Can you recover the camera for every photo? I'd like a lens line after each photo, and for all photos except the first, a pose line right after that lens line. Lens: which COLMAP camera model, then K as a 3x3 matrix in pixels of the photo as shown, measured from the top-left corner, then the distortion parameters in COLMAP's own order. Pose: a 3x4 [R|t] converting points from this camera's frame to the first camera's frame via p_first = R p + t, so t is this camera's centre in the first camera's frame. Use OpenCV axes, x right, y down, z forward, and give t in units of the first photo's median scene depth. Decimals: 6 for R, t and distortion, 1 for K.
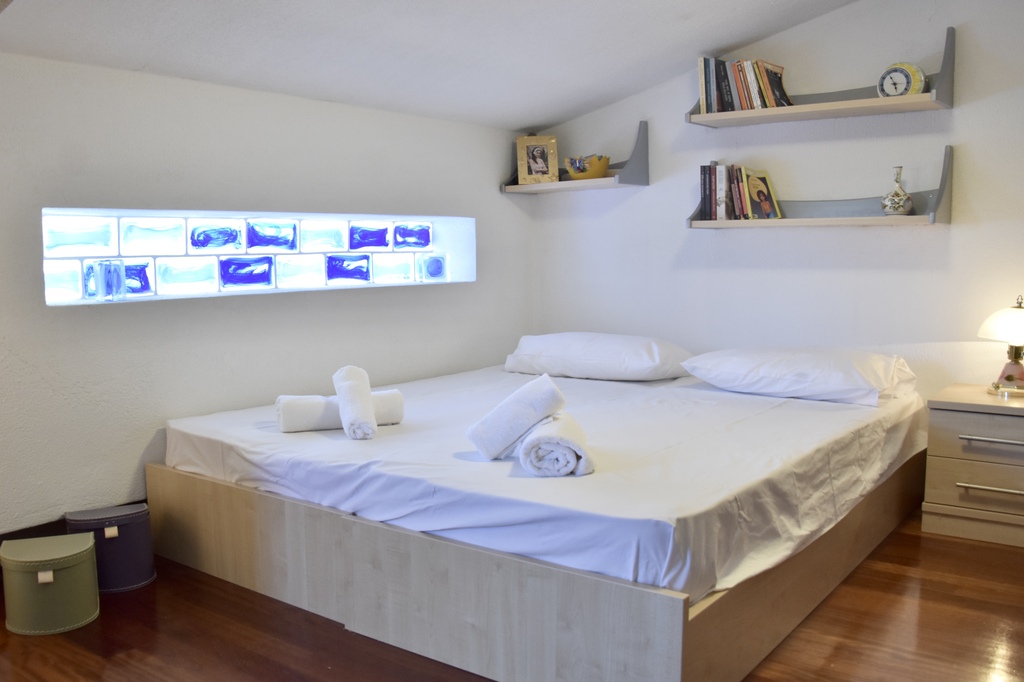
lens RADIAL K [[836.9, 0, 517.1], [0, 836.9, 351.5], [0, 0, 1]] dist [-0.141533, 0.143302]
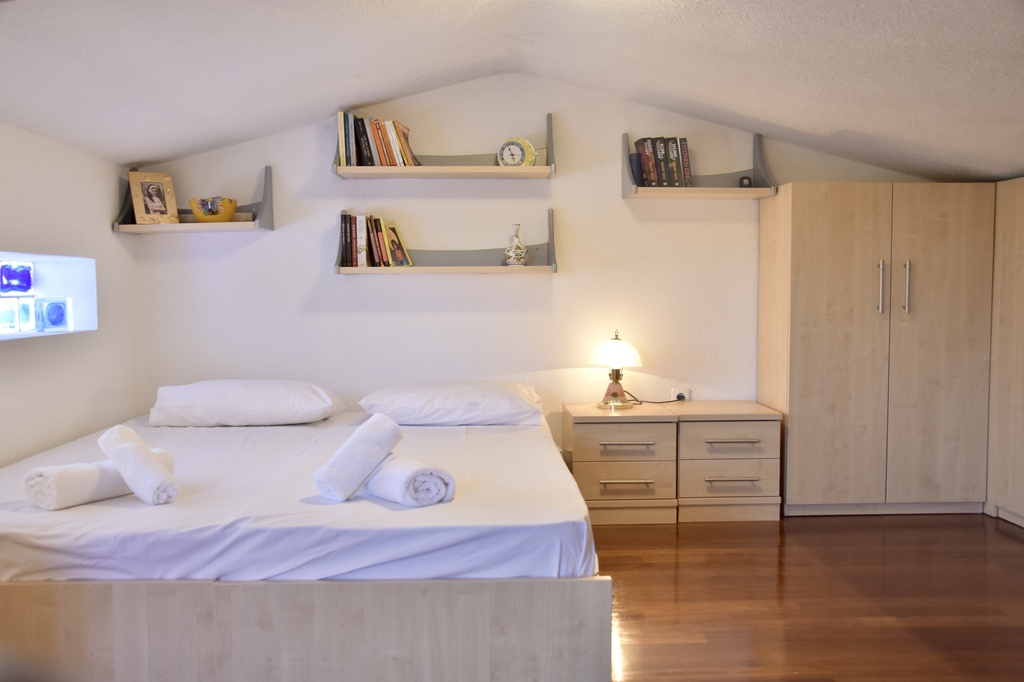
lens RADIAL K [[837.4, 0, 511.7], [0, 837.4, 362.2], [0, 0, 1]] dist [-0.059921, 0.085507]
pose [[0.810621, -0.043105, 0.583982, -0.260980], [0.065717, 0.997683, -0.017580, -0.005014], [-0.581871, 0.052628, 0.811576, 0.023291]]
